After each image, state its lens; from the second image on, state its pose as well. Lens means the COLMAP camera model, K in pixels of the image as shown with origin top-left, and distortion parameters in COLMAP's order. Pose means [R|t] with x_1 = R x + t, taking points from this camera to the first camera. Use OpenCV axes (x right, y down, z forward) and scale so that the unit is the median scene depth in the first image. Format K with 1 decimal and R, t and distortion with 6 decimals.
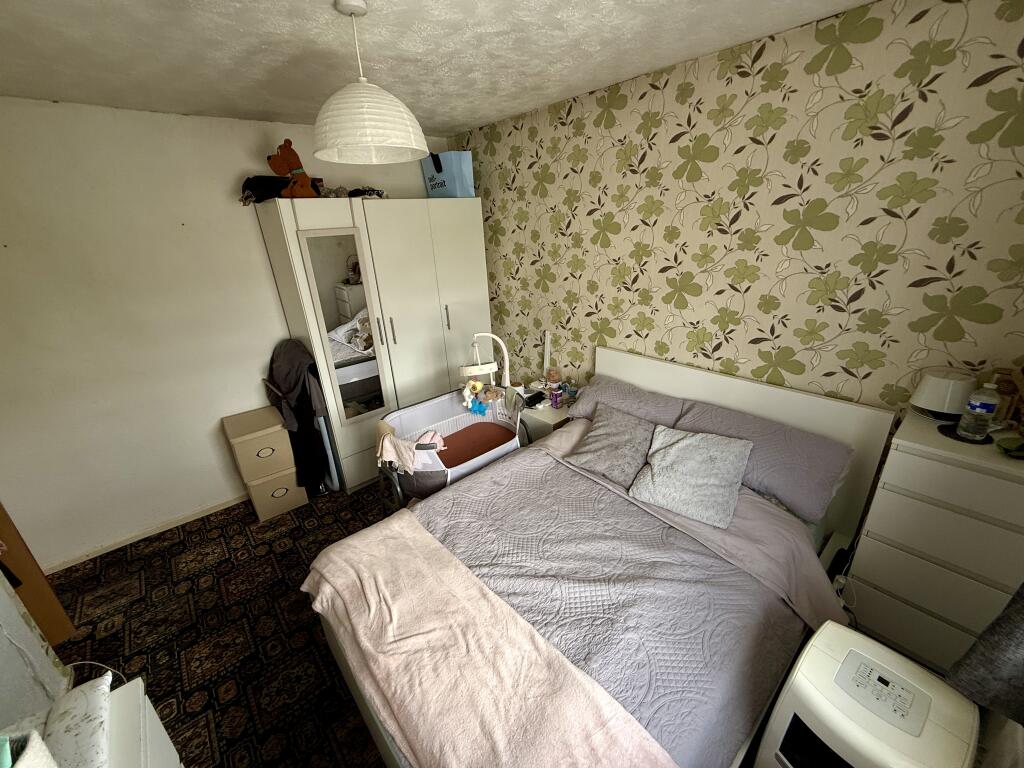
lens RADIAL K [[411.0, 0, 515.9], [0, 411.0, 383.9], [0, 0, 1]] dist [0.001170, -0.000620]
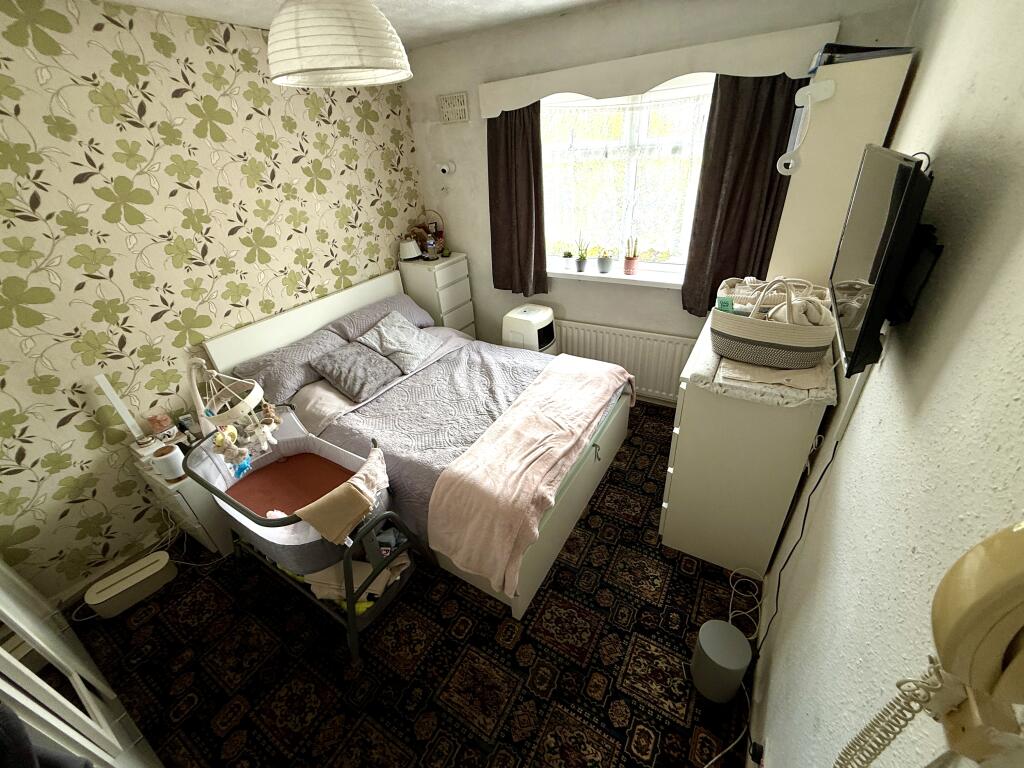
lens RADIAL K [[411.0, 0, 514.6], [0, 411.0, 381.7], [0, 0, 1]] dist [0.001170, -0.000620]
pose [[-0.310379, -0.434832, 0.845332, -0.869757], [0.405854, 0.743516, 0.531476, -0.260946], [-0.859621, 0.508040, -0.054293, 0.651252]]
